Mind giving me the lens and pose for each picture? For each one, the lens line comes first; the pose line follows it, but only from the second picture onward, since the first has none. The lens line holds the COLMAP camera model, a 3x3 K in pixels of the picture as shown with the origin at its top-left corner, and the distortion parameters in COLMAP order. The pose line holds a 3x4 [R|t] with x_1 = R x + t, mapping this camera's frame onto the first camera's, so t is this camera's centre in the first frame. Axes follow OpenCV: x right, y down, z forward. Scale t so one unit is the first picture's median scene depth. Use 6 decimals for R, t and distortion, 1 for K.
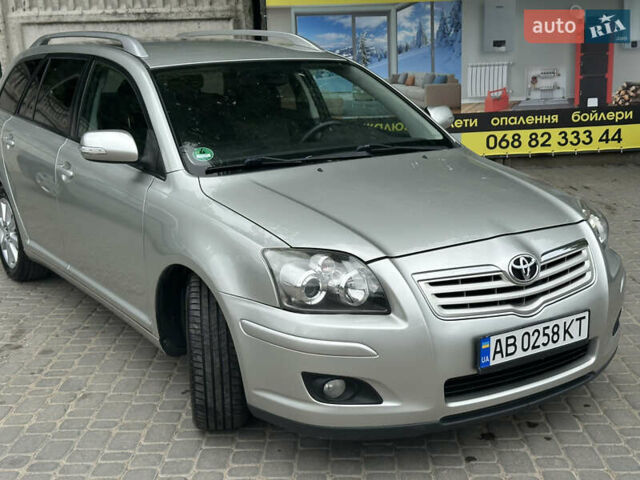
lens RADIAL K [[899.8, 0, 318.6], [0, 899.8, 244.7], [0, 0, 1]] dist [0.111275, 0.000000]
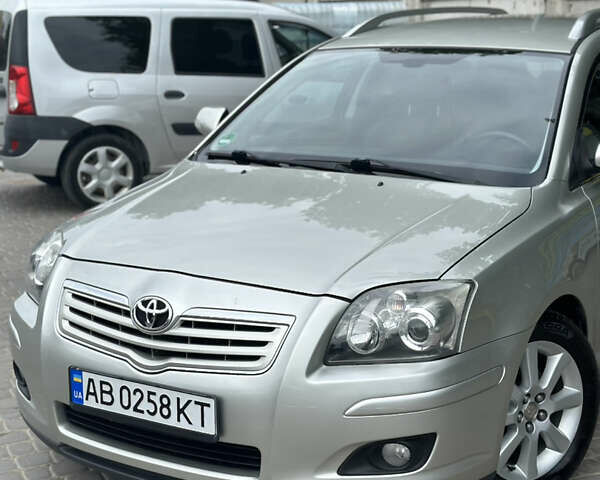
lens RADIAL K [[1124.4, 0, 295.6], [0, 1124.4, 245.4], [0, 0, 1]] dist [0.120079, 0.000000]
pose [[0.430687, 0.210399, -0.877634, 1.113166], [-0.216284, 0.968170, 0.125965, -0.181253], [0.876202, 0.135567, 0.462484, 0.610161]]
